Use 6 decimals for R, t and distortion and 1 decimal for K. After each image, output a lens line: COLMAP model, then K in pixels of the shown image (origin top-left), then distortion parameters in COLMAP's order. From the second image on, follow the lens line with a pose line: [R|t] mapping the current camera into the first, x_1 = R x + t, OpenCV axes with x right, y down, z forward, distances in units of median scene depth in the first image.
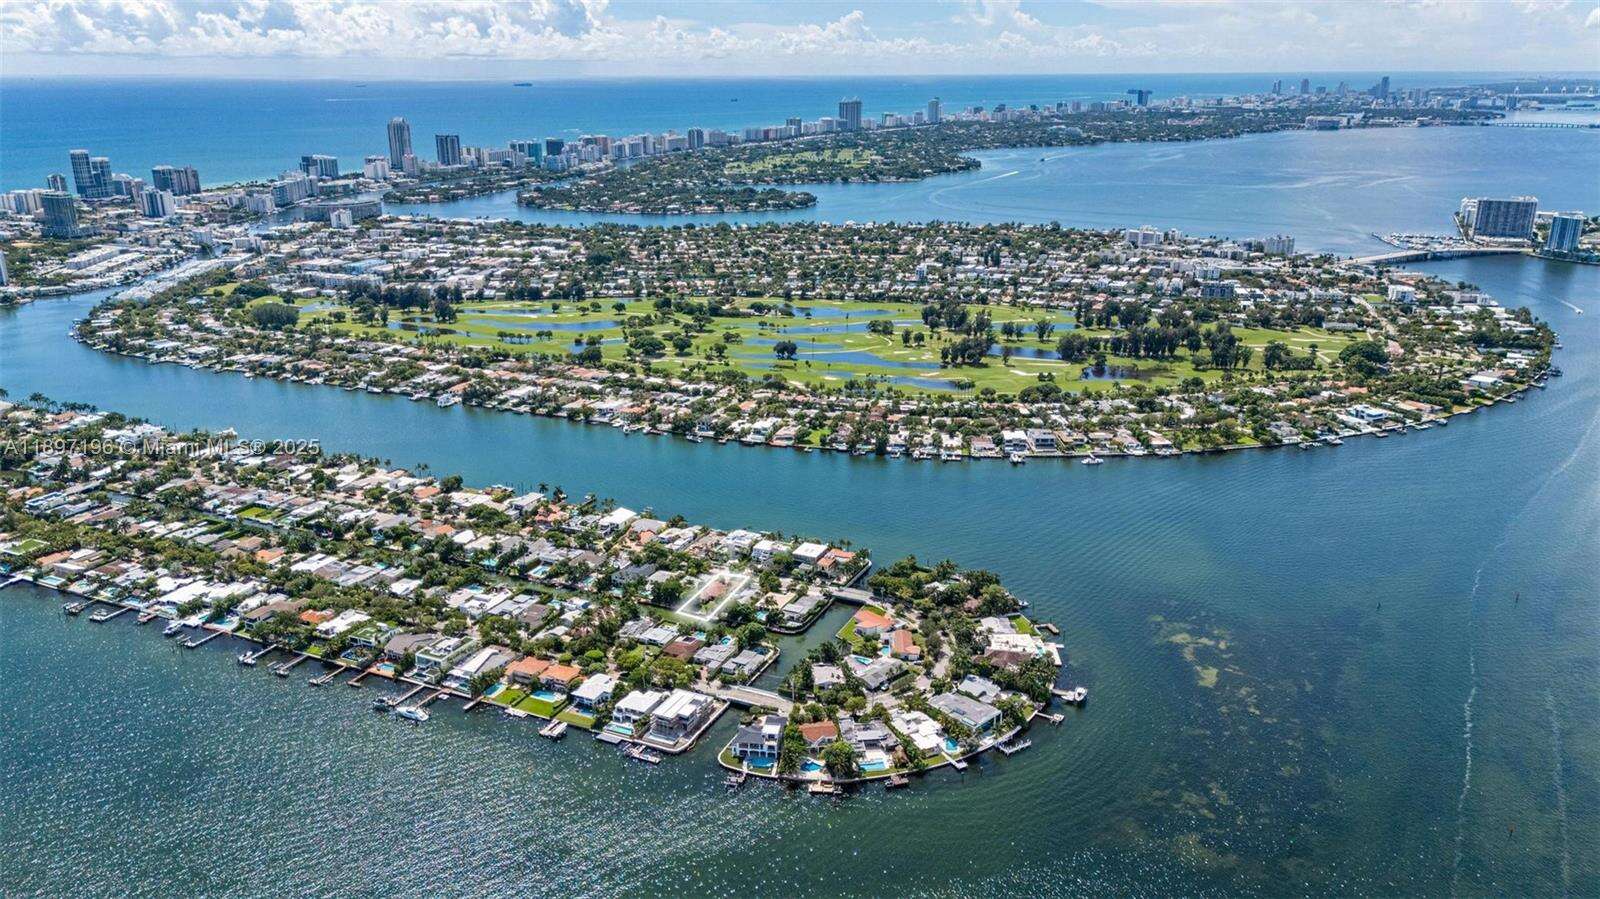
lens RADIAL K [[1175.3, 0, 800.5], [0, 1175.3, 444.8], [0, 0, 1]] dist [0.078993, -0.086446]
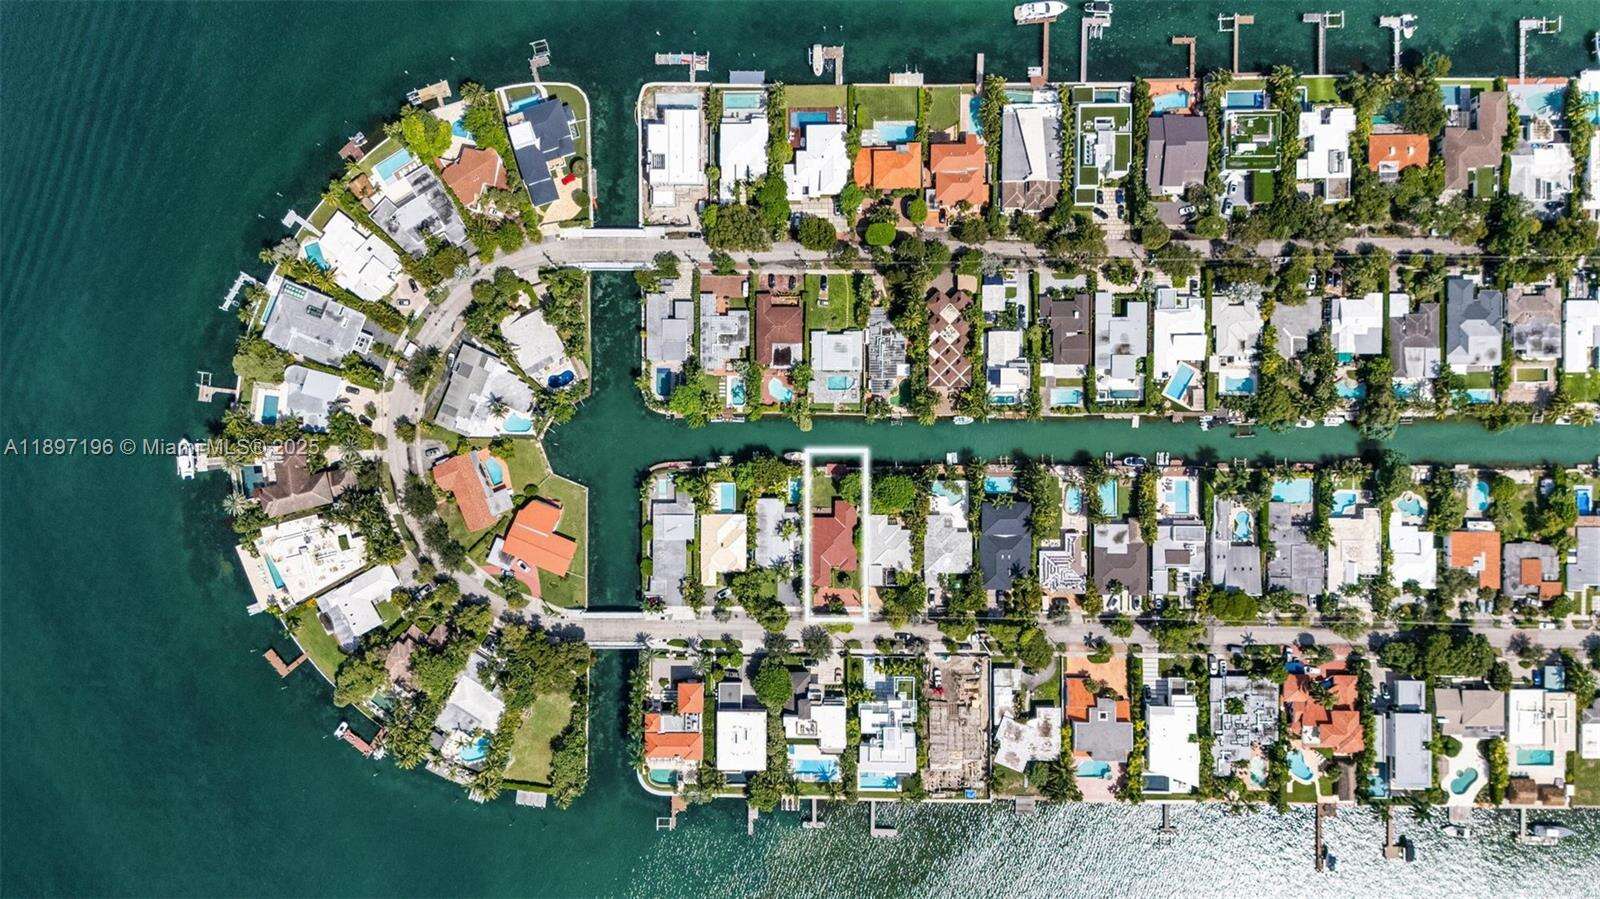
lens RADIAL K [[1175.3, 0, 796.7], [0, 1175.3, 448.4], [0, 0, 1]] dist [0.078993, -0.086446]
pose [[-0.904615, 0.425585, 0.023444, -0.057553], [-0.103166, -0.271991, 0.956754, -0.268902], [0.413556, 0.863075, 0.289953, 0.520011]]
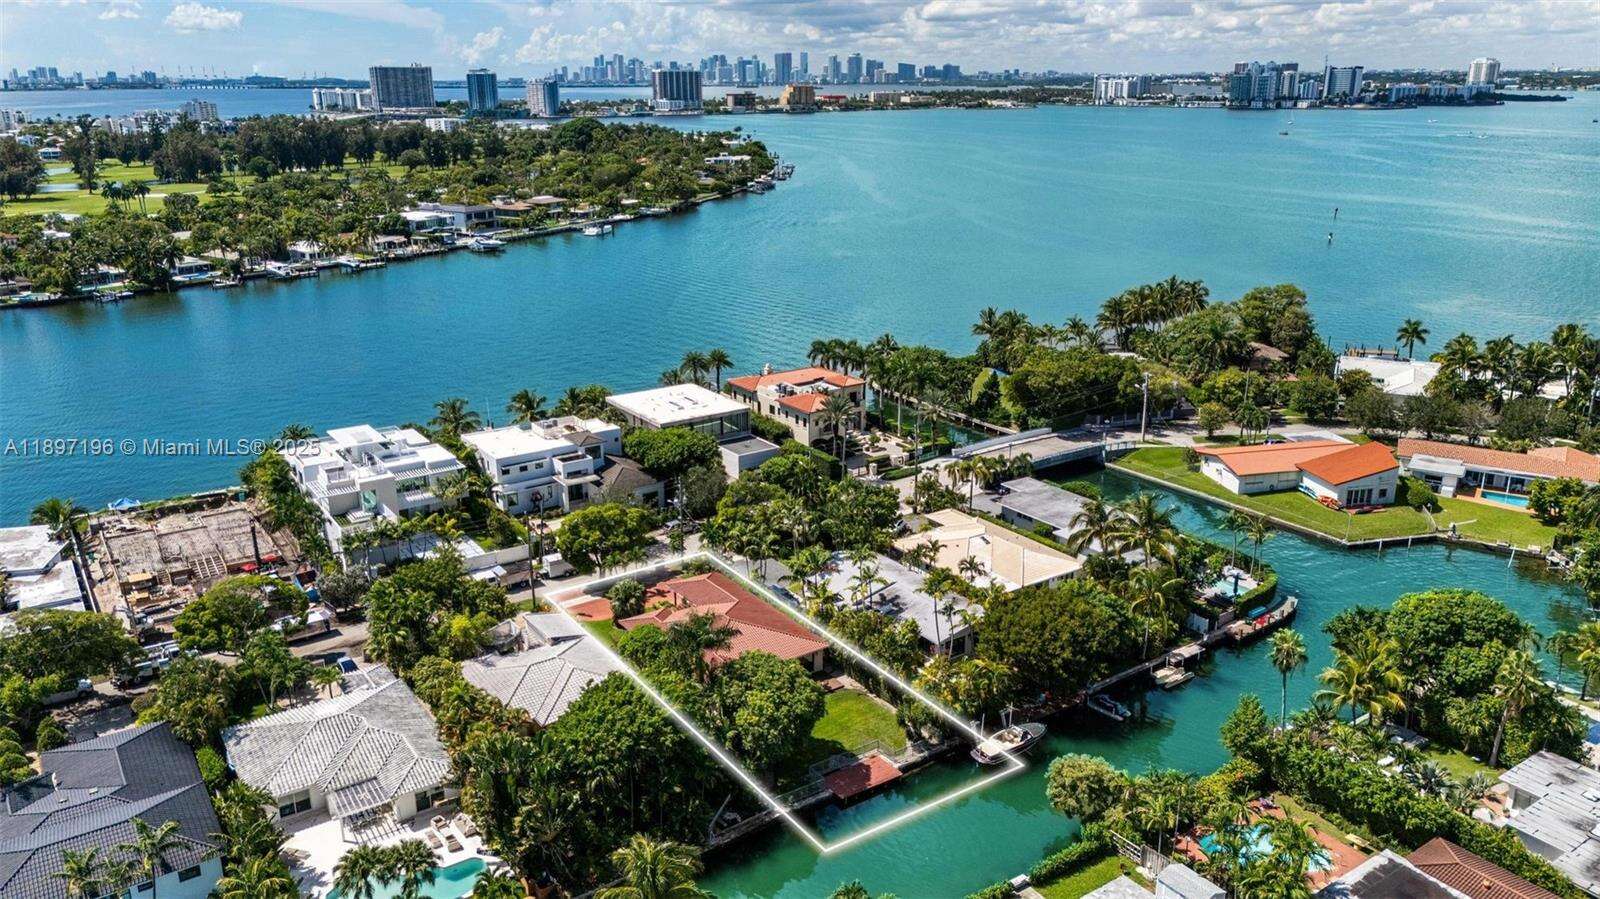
lens RADIAL K [[1175.3, 0, 796.8], [0, 1175.3, 442.4], [0, 0, 1]] dist [0.078993, -0.086446]
pose [[0.504715, -0.256642, 0.824256, -0.134474], [0.267480, 0.954292, 0.133344, 0.049419], [-0.820803, 0.153171, 0.550292, 0.586335]]
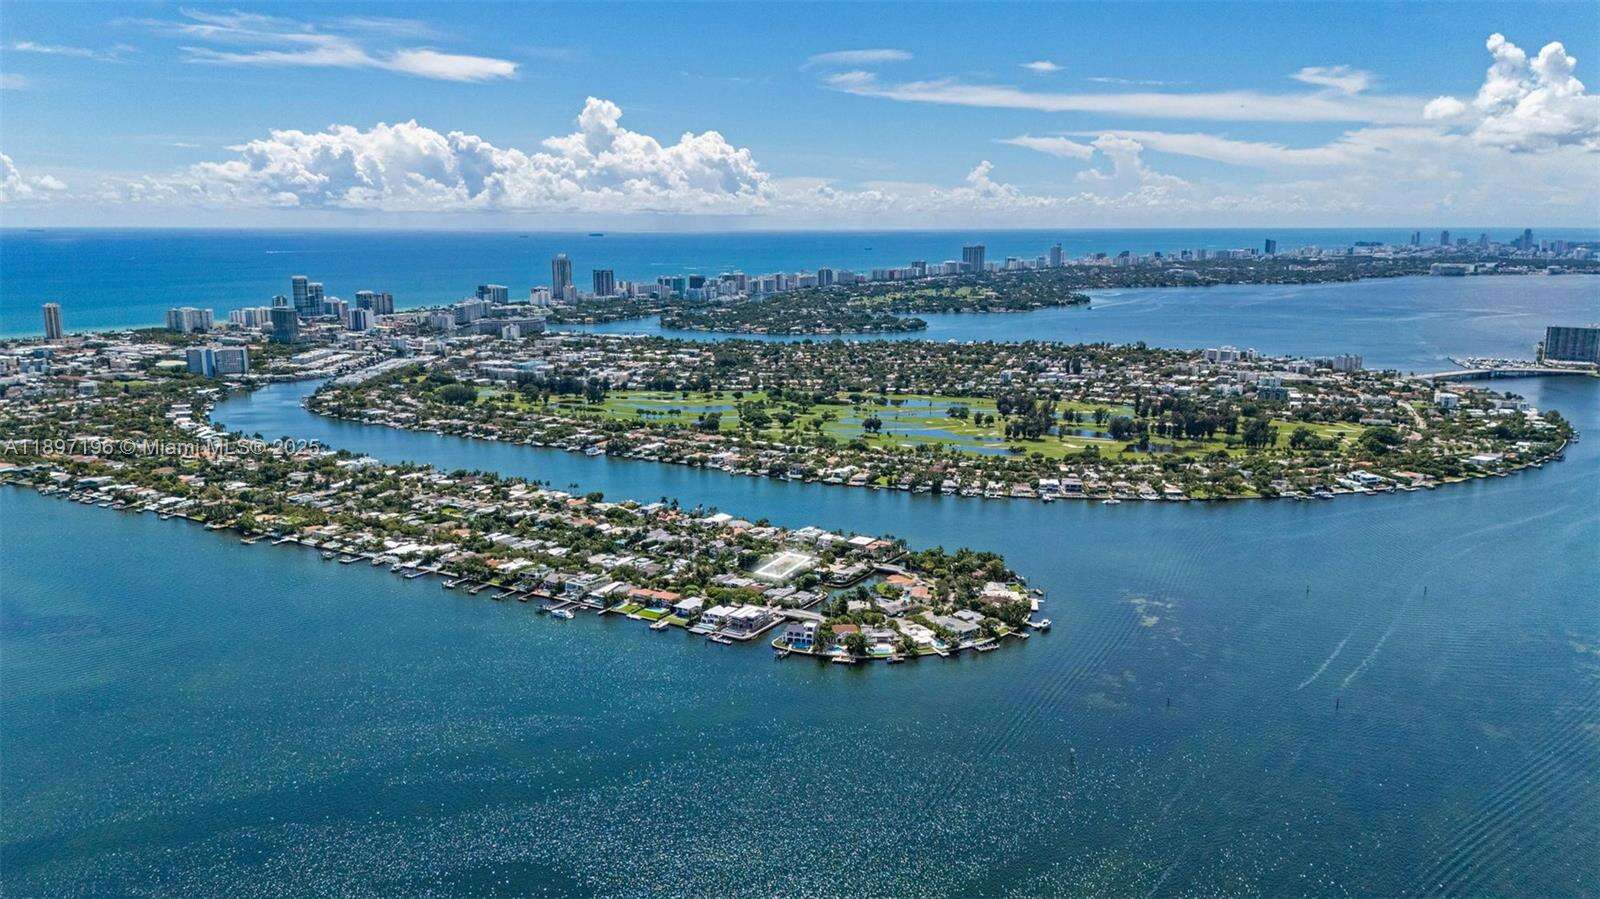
lens RADIAL K [[1175.3, 0, 800.7], [0, 1175.3, 451.2], [0, 0, 1]] dist [0.078993, -0.086446]
pose [[0.993388, 0.024779, -0.112099, 0.058596], [-0.037662, 0.992731, -0.114308, 0.099613], [0.108452, 0.117774, 0.987101, -0.206315]]
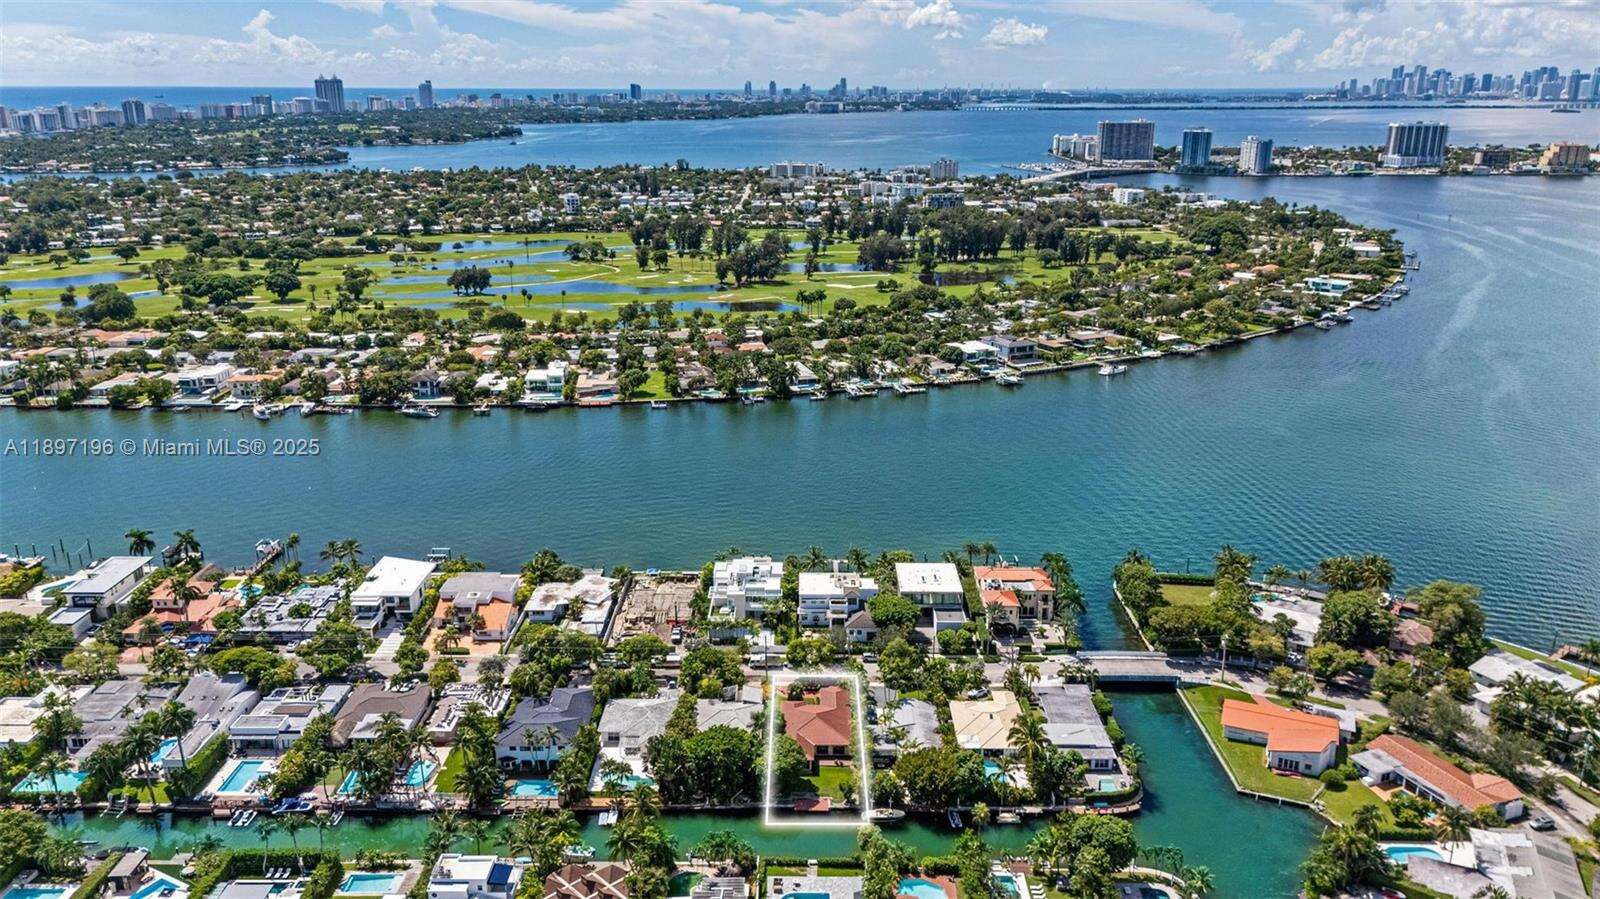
lens RADIAL K [[1175.3, 0, 798.7], [0, 1175.3, 454.8], [0, 0, 1]] dist [0.078993, -0.086446]
pose [[0.908559, -0.122493, 0.399394, -0.139119], [0.124654, 0.991985, 0.020671, 0.021599], [-0.398725, 0.031005, 0.916546, 0.438748]]
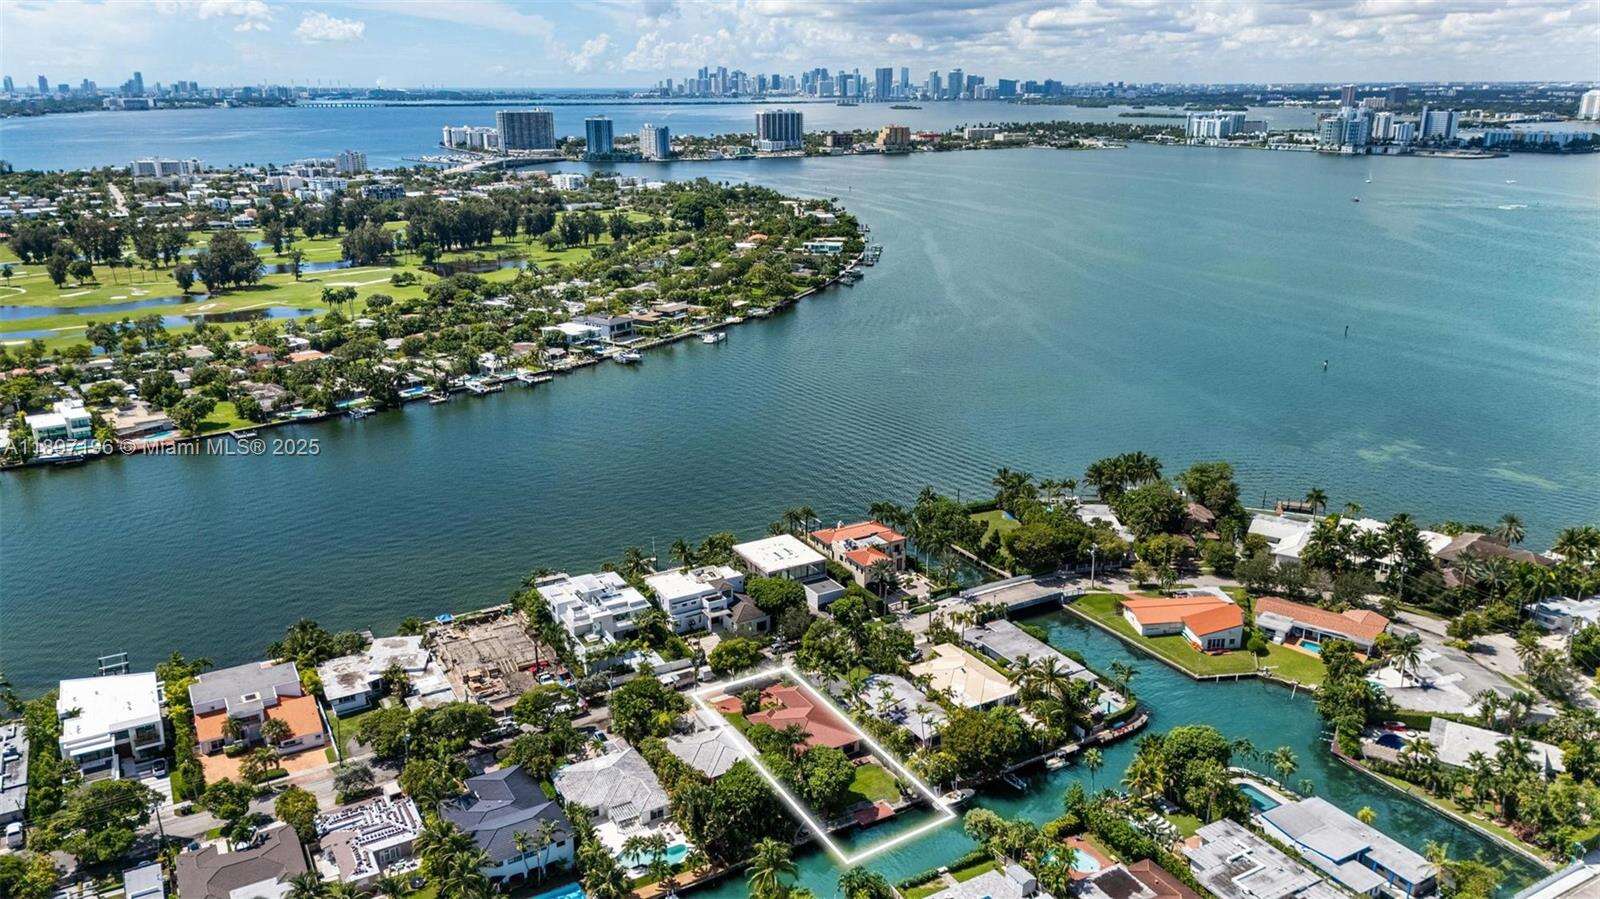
lens RADIAL K [[1175.3, 0, 796.3], [0, 1175.3, 450.8], [0, 0, 1]] dist [0.078993, -0.086446]
pose [[0.573880, -0.243846, 0.781794, -0.199491], [0.251538, 0.960980, 0.115093, 0.009442], [-0.779353, 0.130601, 0.612823, 0.525730]]
